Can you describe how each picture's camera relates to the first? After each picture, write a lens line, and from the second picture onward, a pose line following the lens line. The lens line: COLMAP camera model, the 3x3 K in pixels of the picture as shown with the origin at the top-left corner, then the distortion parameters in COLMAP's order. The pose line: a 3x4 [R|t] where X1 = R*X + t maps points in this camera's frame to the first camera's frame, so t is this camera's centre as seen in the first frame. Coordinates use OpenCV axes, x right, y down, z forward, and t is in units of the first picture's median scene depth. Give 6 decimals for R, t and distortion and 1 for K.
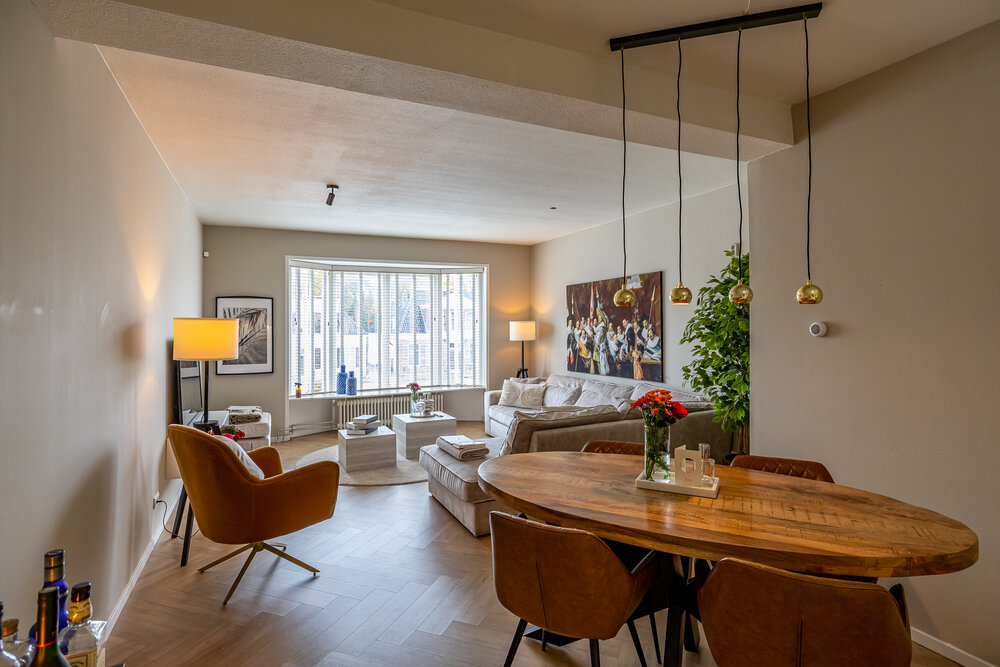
lens RADIAL K [[511.5, 0, 499.1], [0, 511.5, 332.4], [0, 0, 1]] dist [-0.003733, -0.001953]
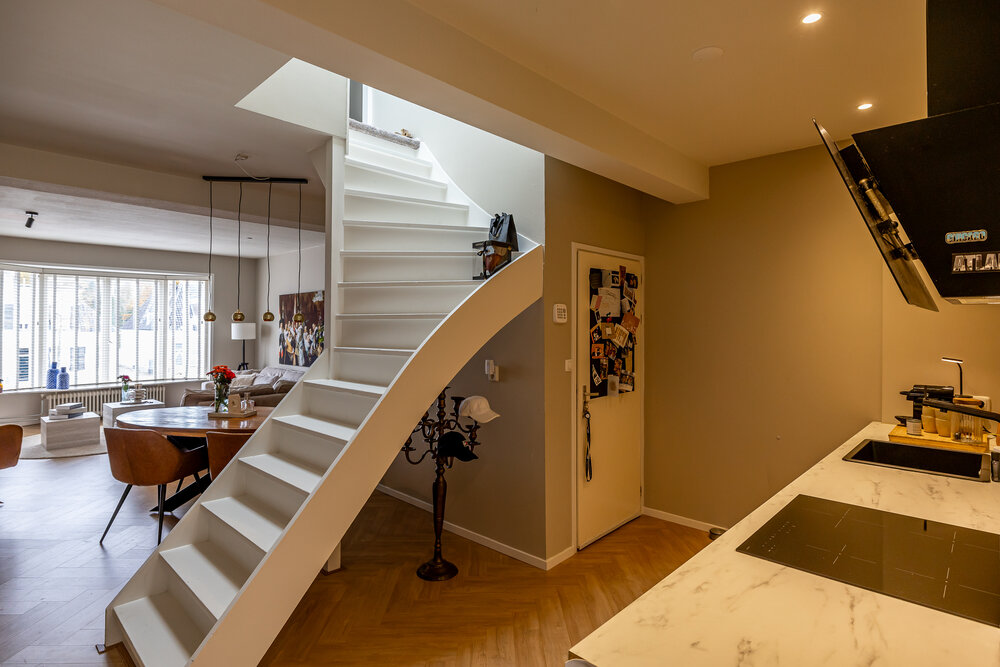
lens RADIAL K [[511.5, 0, 502.0], [0, 511.5, 328.2], [0, 0, 1]] dist [-0.003733, -0.001953]
pose [[0.928008, 0.010095, 0.372423, 0.174819], [-0.007726, 0.999939, -0.007853, -0.005682], [-0.372480, 0.004410, 0.928030, -0.357652]]
